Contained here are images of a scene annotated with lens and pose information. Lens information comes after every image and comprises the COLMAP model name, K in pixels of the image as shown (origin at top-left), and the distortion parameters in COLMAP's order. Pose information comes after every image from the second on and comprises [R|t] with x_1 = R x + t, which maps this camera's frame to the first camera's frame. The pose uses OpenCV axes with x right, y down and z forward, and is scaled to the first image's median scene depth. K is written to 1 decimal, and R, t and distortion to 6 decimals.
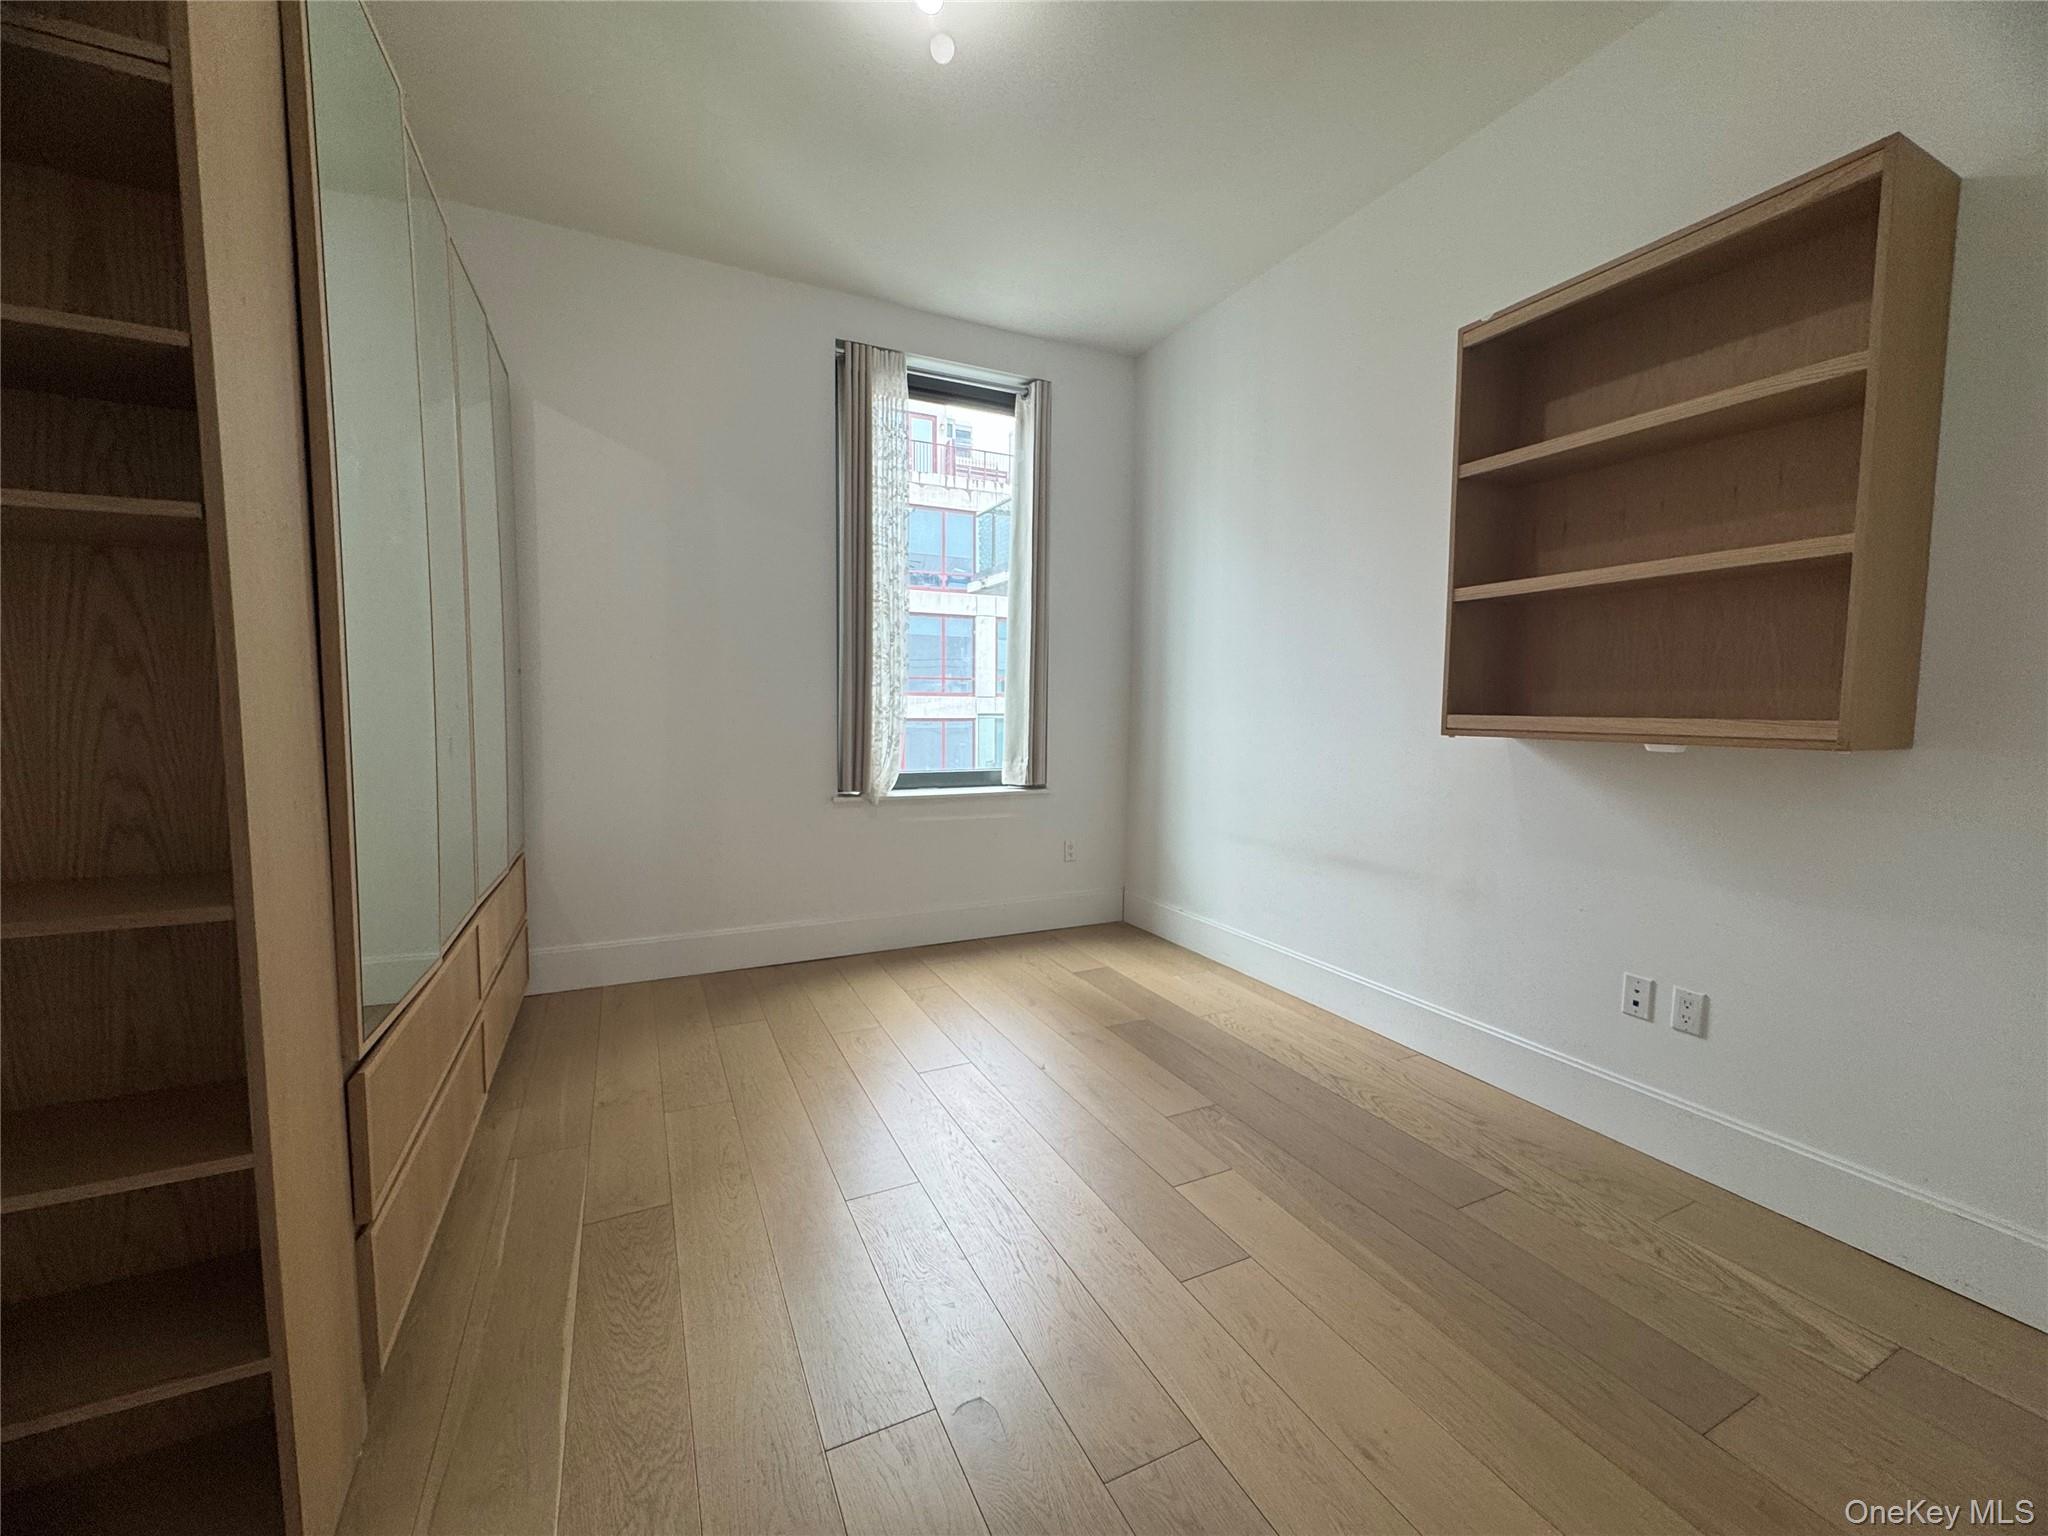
lens RADIAL K [[820.1, 0, 1033.5], [0, 820.1, 763.5], [0, 0, 1]] dist [-0.001195, 0.000134]
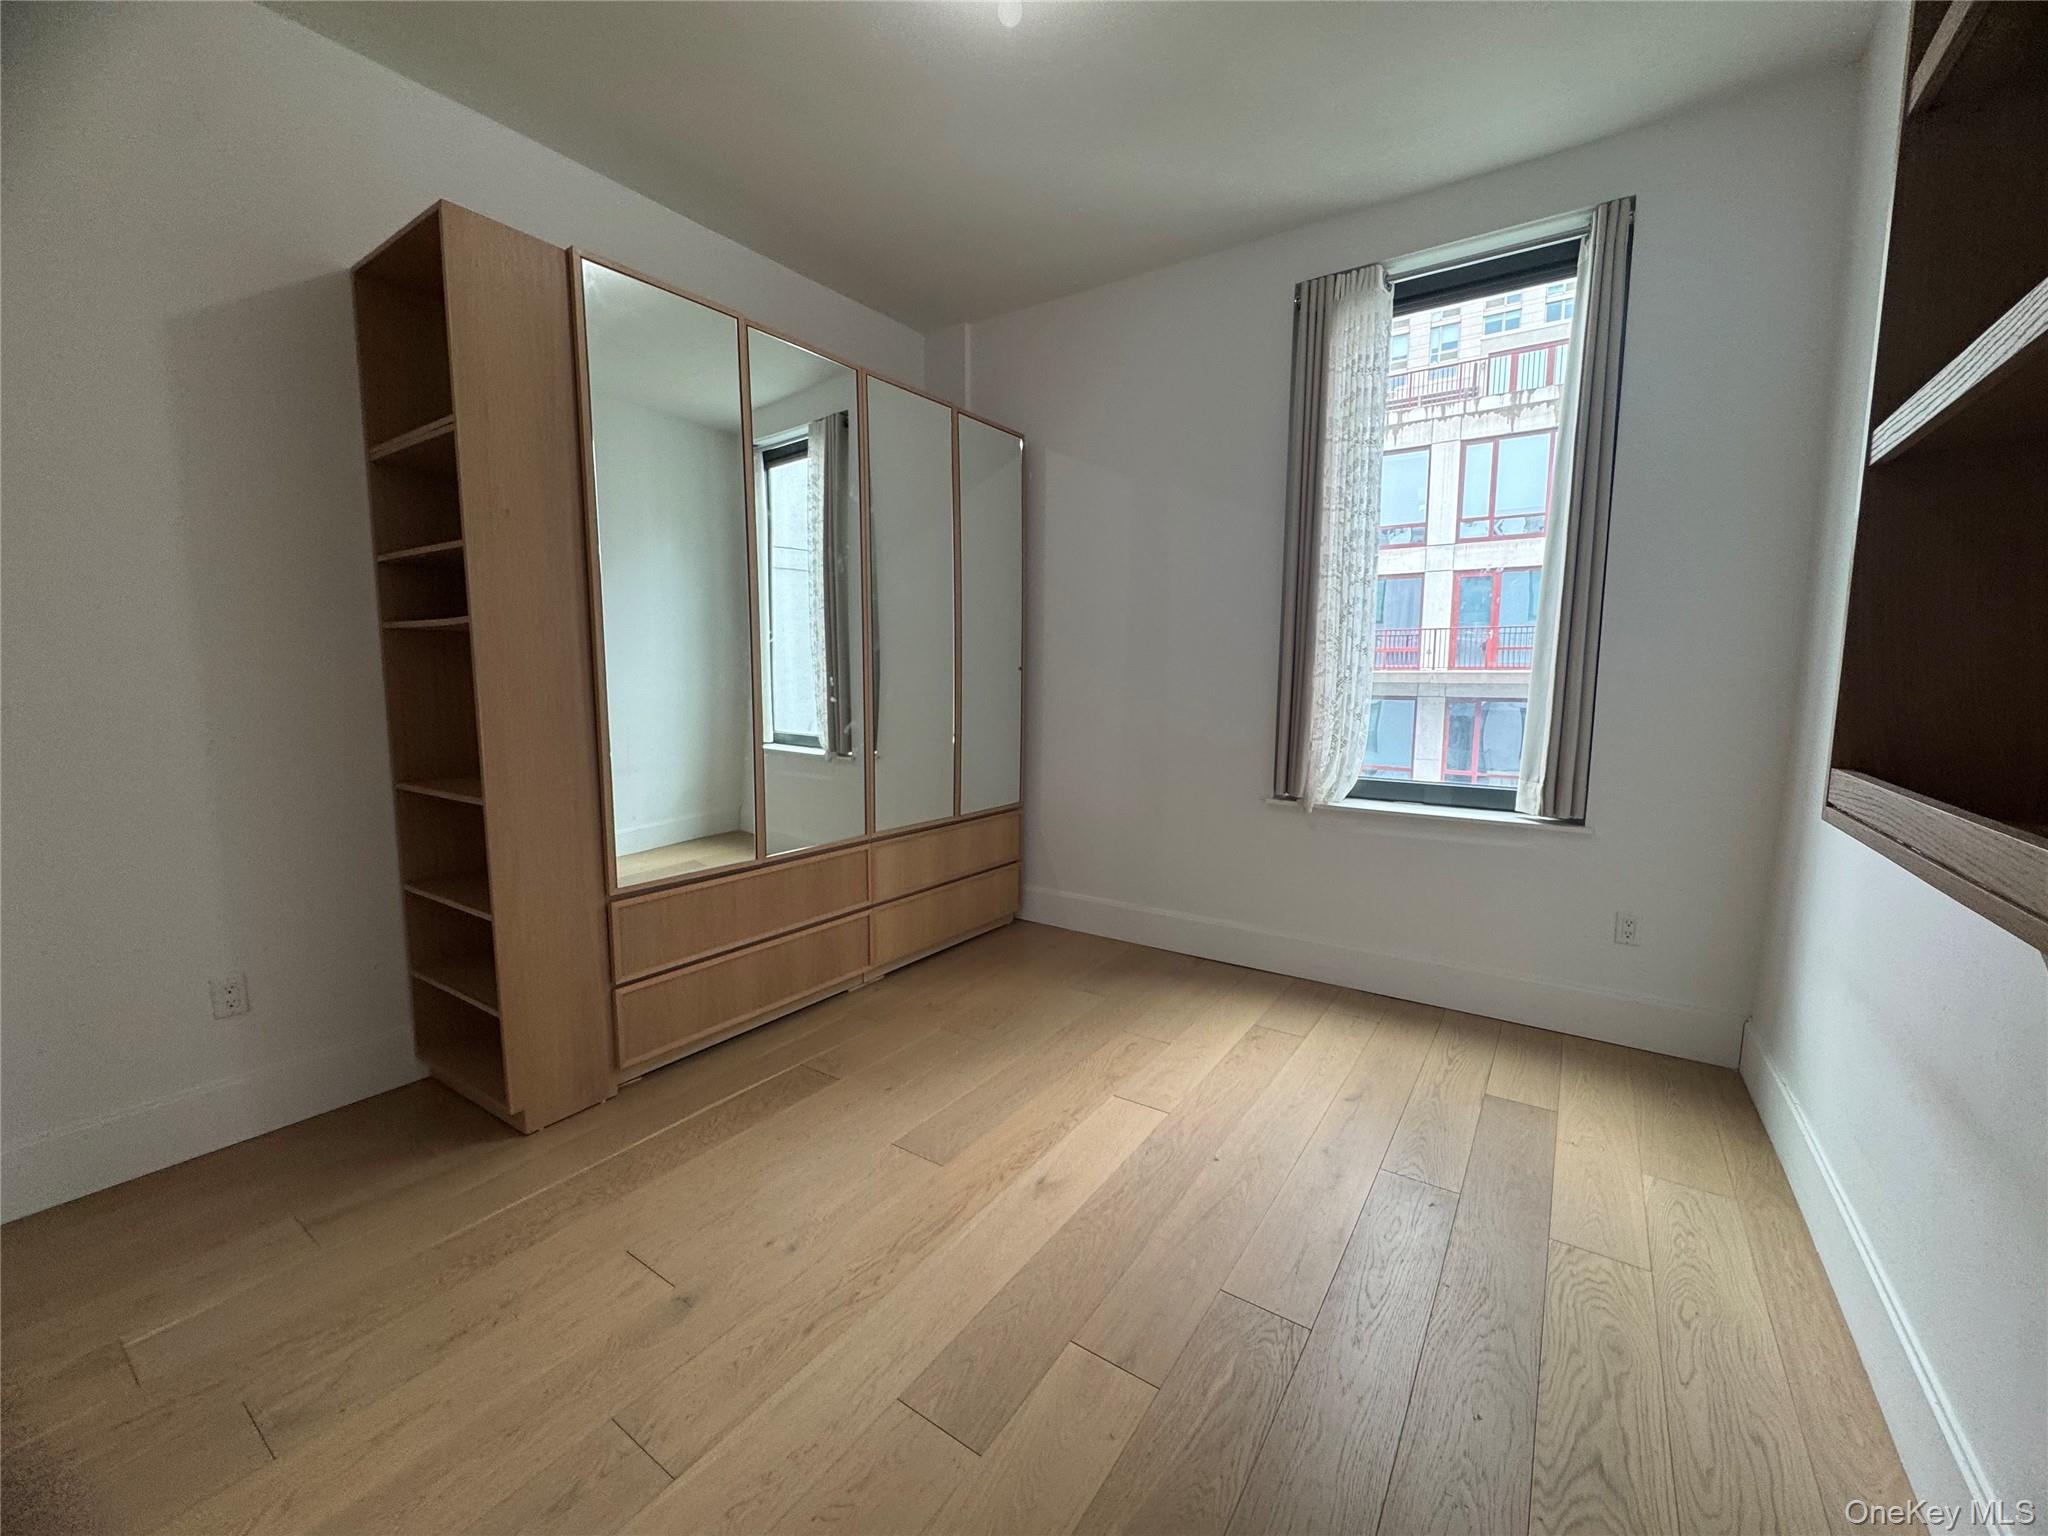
lens RADIAL K [[820.1, 0, 1016.9], [0, 820.1, 764.6], [0, 0, 1]] dist [-0.001195, 0.000134]
pose [[0.486704, 0.088142, -0.869109, 0.410045], [-0.062327, 0.995865, 0.066094, -0.039022], [0.871340, 0.022001, 0.490185, 0.300004]]
